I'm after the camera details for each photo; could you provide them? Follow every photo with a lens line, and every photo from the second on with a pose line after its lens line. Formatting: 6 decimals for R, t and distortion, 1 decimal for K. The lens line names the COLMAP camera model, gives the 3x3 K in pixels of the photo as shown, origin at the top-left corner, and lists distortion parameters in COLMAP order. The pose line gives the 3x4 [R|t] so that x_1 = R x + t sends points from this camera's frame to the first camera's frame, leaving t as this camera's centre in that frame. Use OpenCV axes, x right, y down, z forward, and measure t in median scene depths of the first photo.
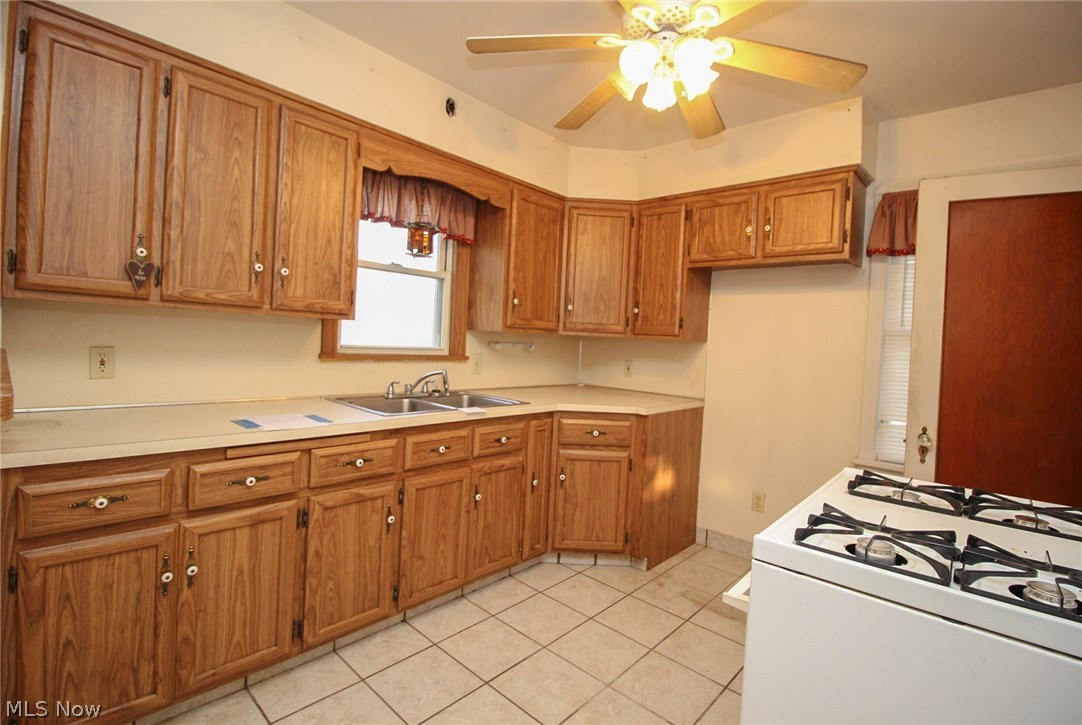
lens RADIAL K [[500.4, 0, 538.3], [0, 500.4, 352.9], [0, 0, 1]] dist [-0.008508, -0.001234]
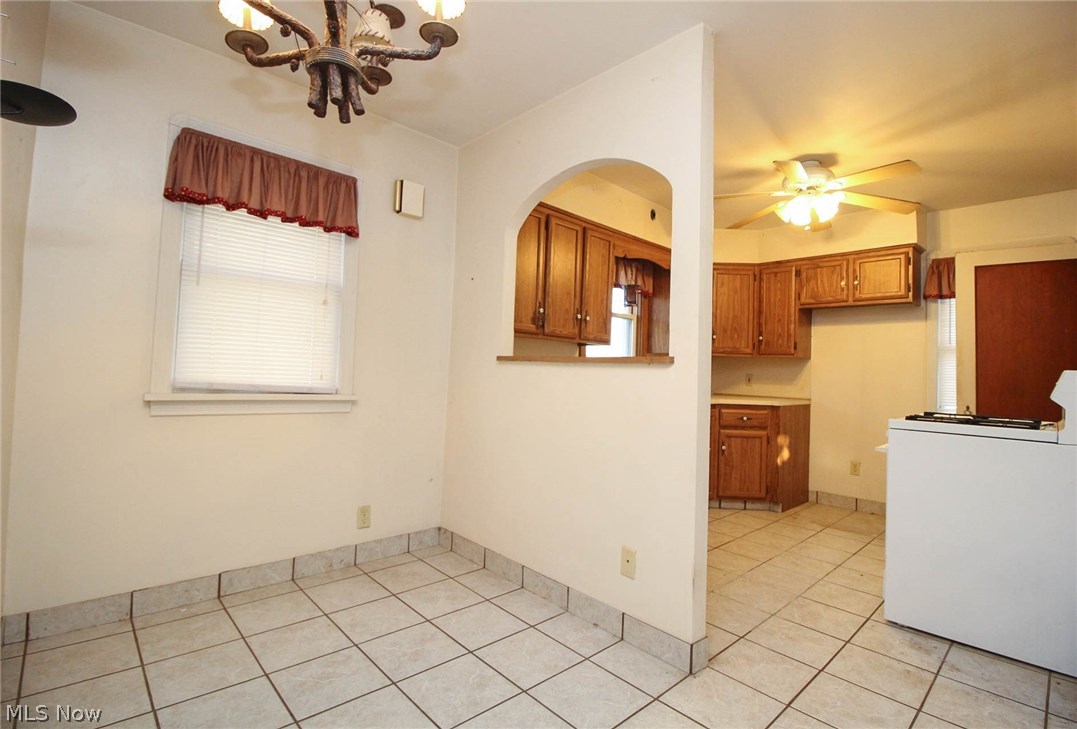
lens RADIAL K [[512.4, 0, 544.3], [0, 512.4, 359.1], [0, 0, 1]] dist [-0.005722, -0.001991]
pose [[0.998276, -0.017595, -0.055999, -0.415269], [0.014285, 0.998157, -0.058974, 0.065669], [0.056933, 0.058072, 0.996688, -0.611796]]
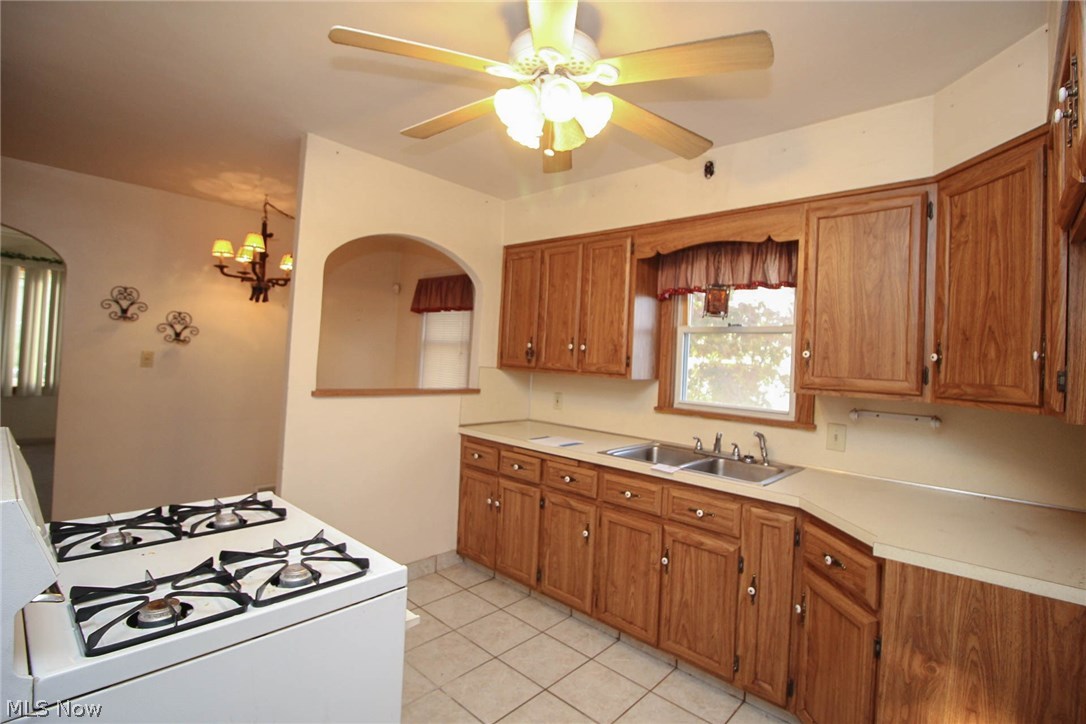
lens RADIAL K [[502.2, 0, 544.8], [0, 502.2, 355.5], [0, 0, 1]] dist [-0.008508, -0.001234]
pose [[0.009979, -0.060093, -0.998143, 0.762736], [-0.077669, 0.995130, -0.060688, -0.025329], [0.996929, 0.078130, 0.005263, 0.645125]]
